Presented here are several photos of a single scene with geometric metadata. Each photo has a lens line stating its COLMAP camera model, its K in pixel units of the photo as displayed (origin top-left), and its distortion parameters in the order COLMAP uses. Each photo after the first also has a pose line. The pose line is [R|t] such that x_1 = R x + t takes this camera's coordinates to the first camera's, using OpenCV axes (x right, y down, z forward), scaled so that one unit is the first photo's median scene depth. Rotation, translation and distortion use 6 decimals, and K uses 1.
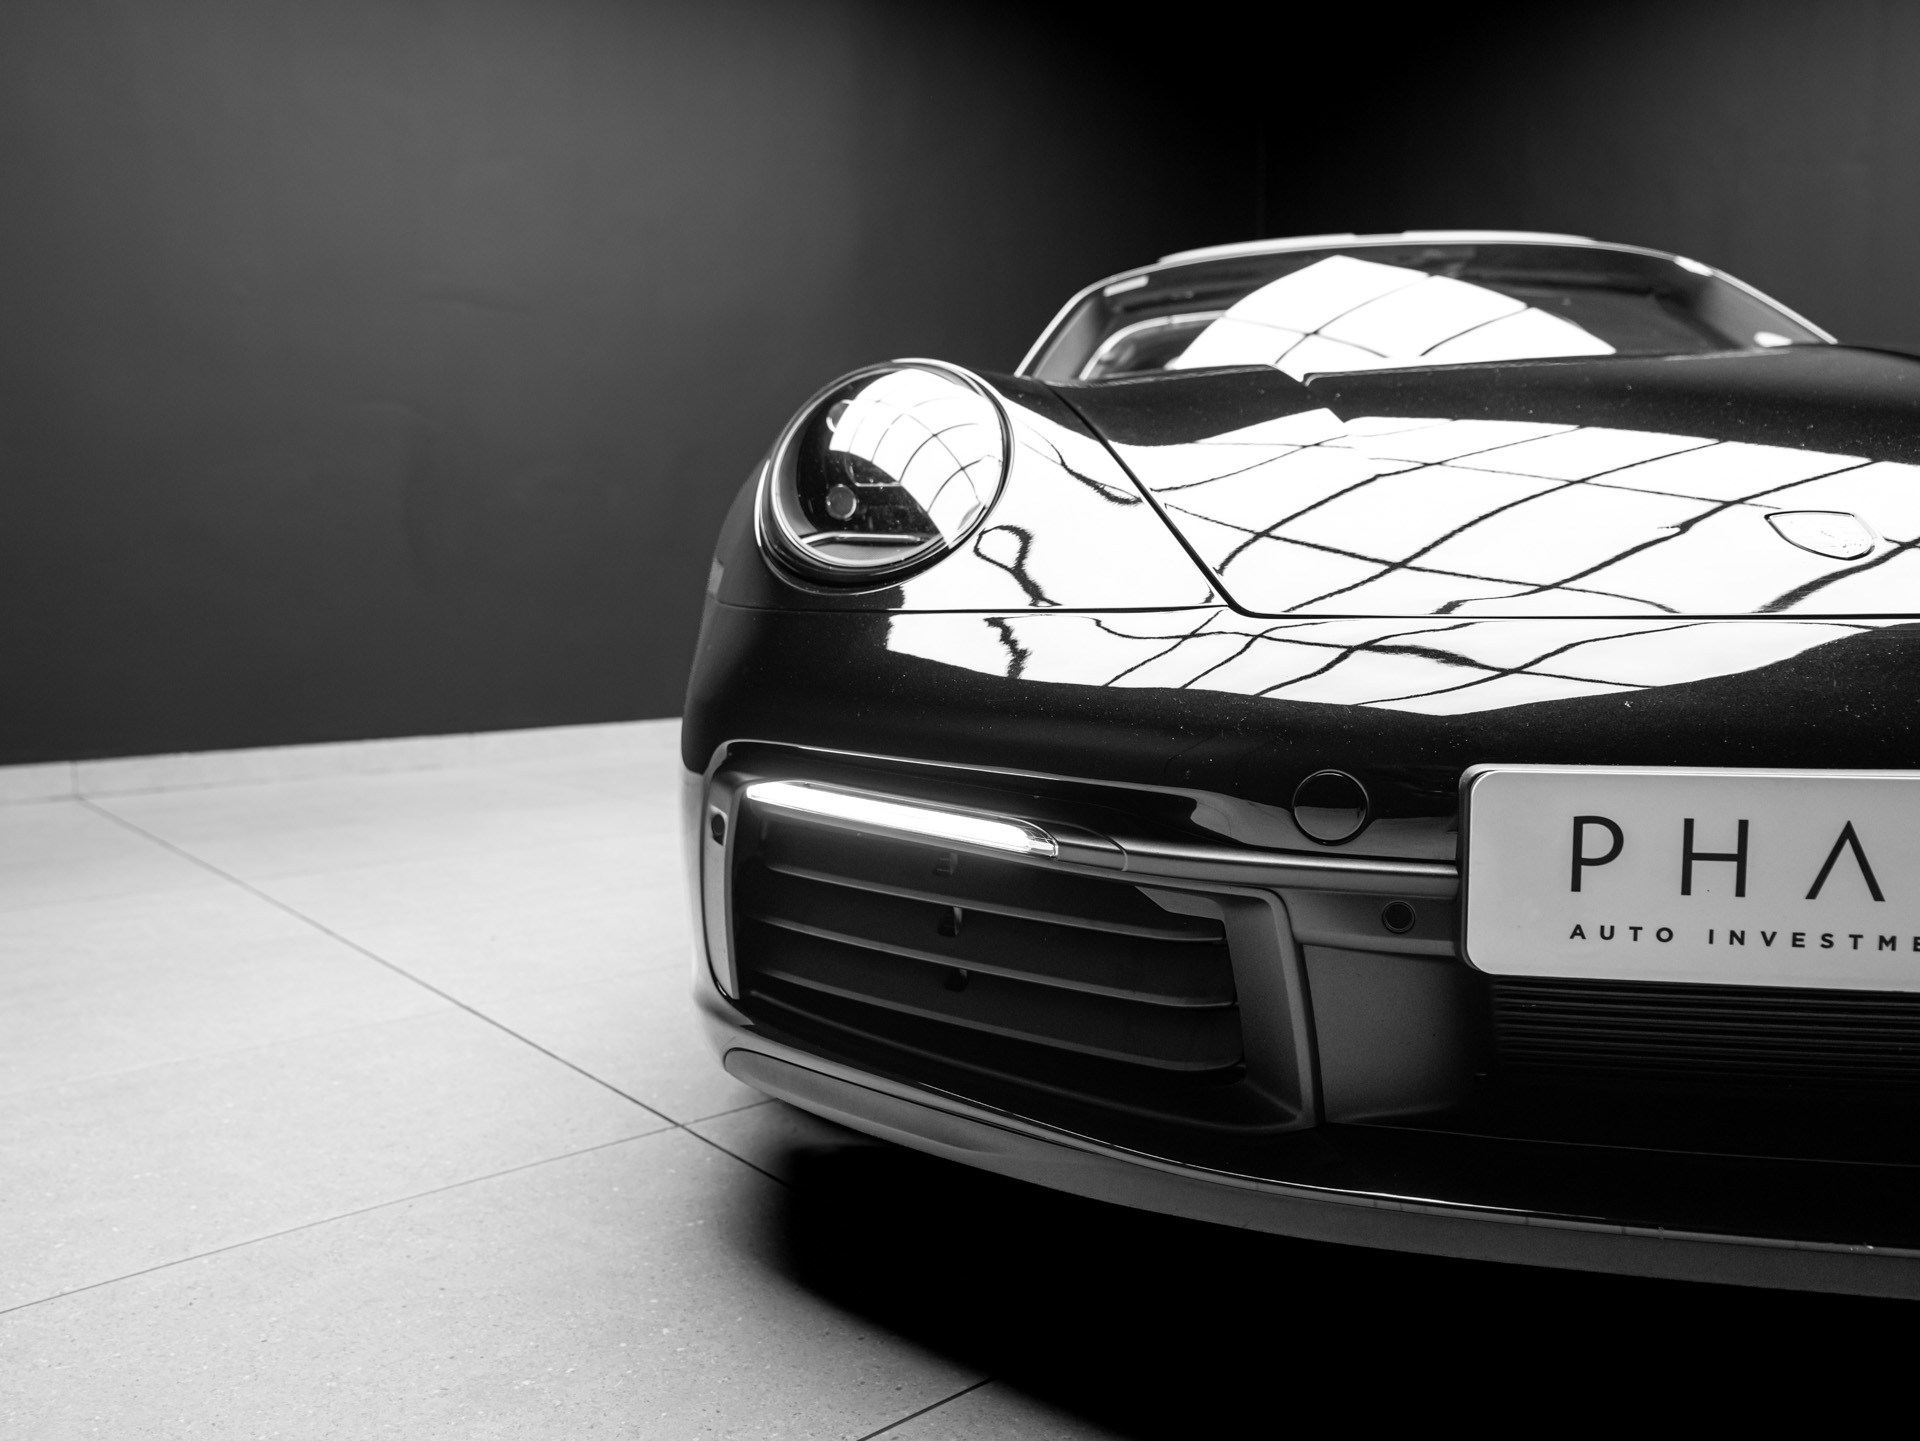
lens RADIAL K [[1435.7, 0, 966.0], [0, 1435.7, 762.4], [0, 0, 1]] dist [-0.012424, 0.016540]
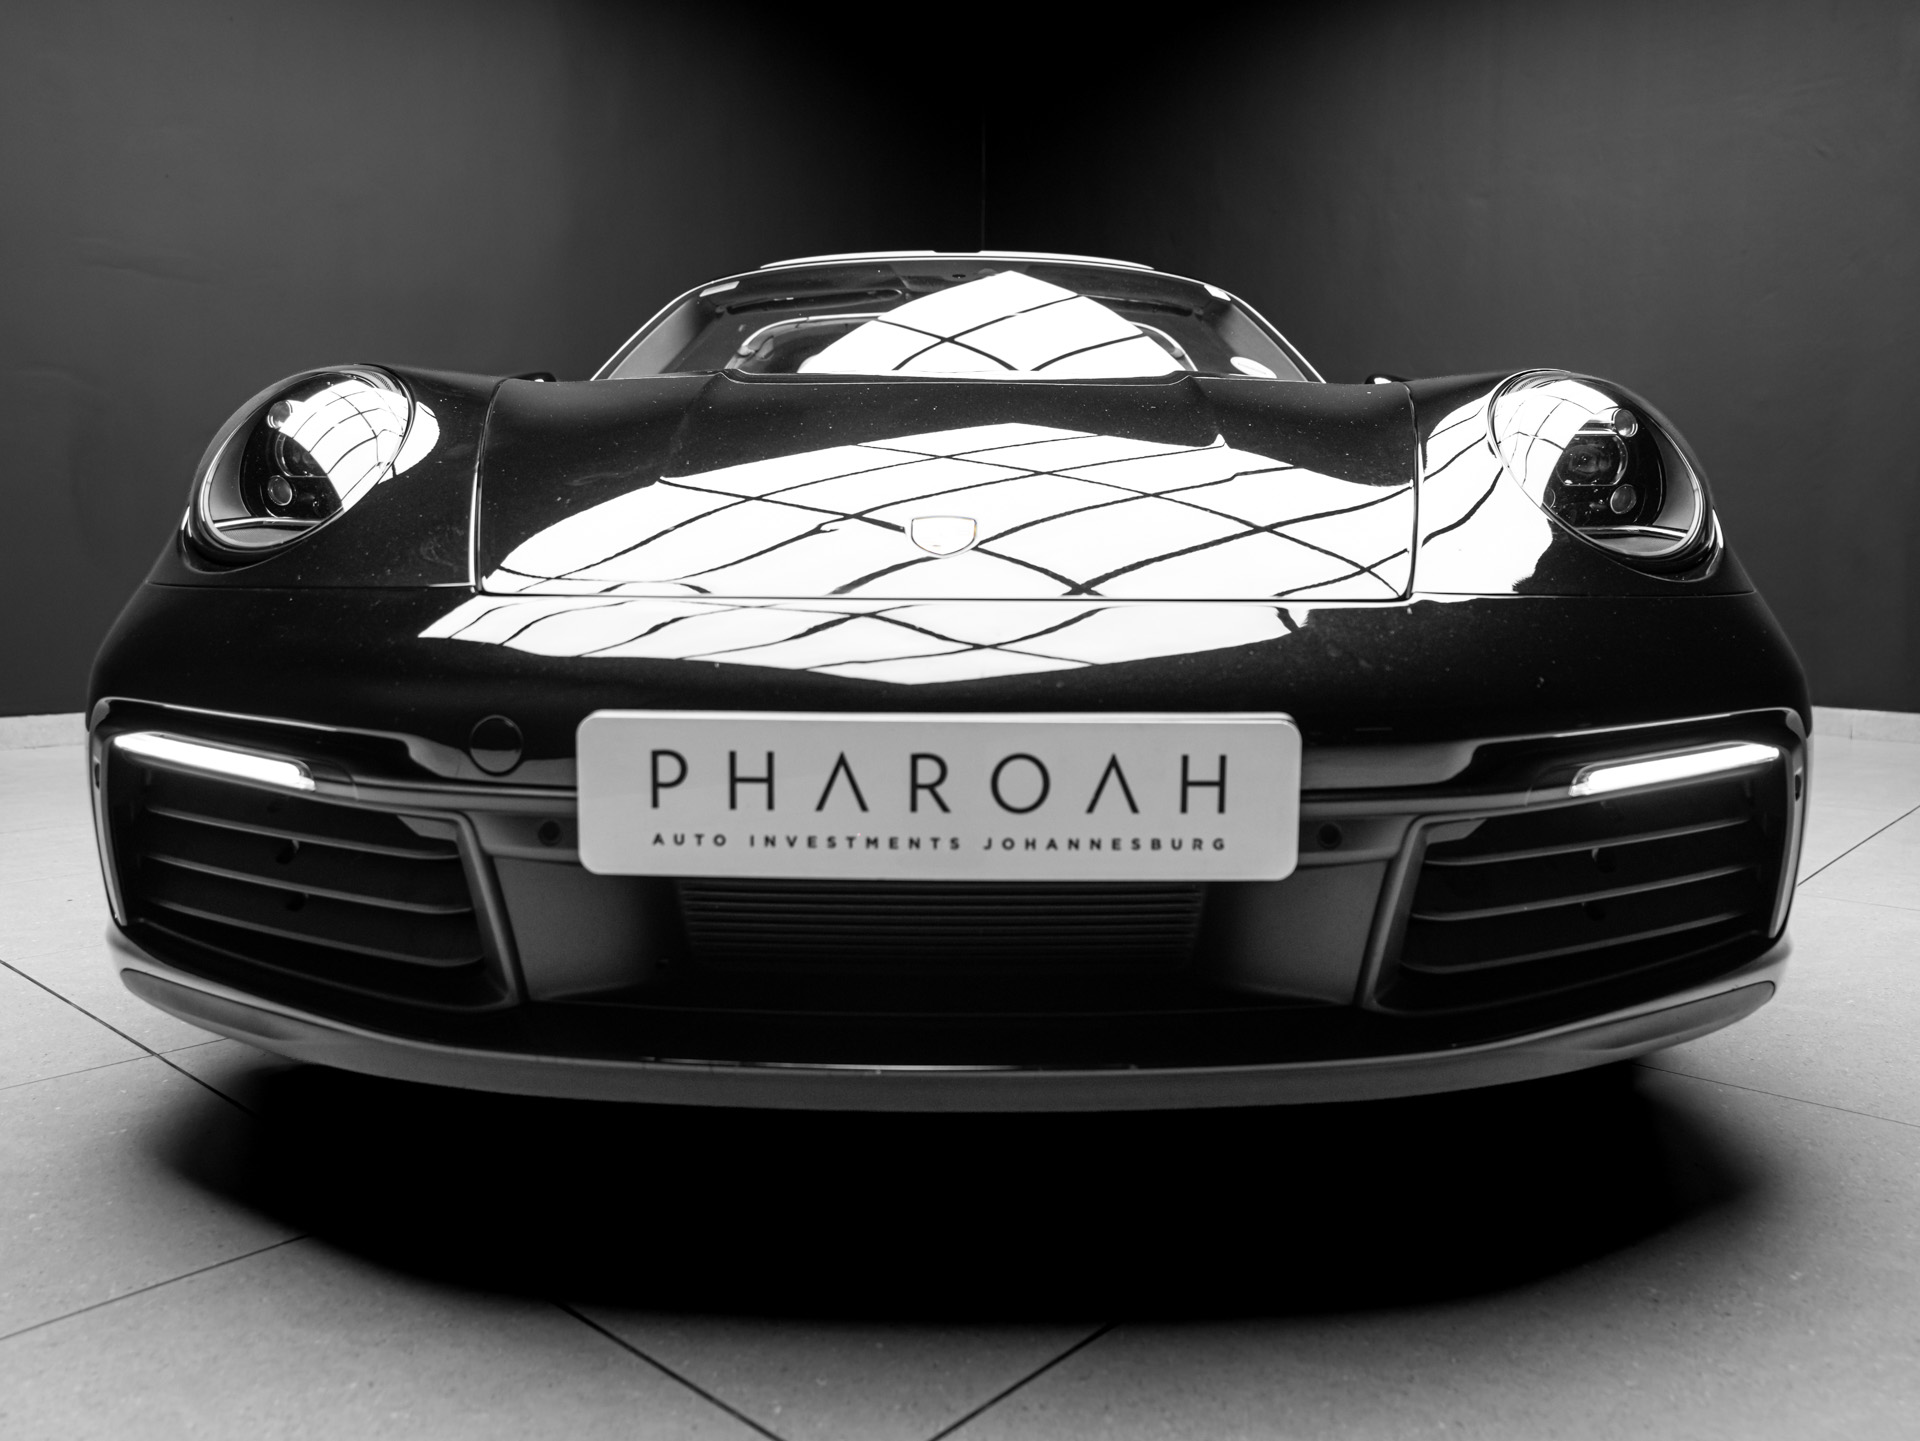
lens RADIAL K [[1435.7, 0, 960.2], [0, 1435.7, 735.9], [0, 0, 1]] dist [-0.012424, 0.016540]
pose [[0.991389, -0.002084, 0.130931, 0.449594], [0.002621, 0.999989, -0.003930, 0.025760], [-0.130922, 0.004239, 0.991384, -0.279718]]
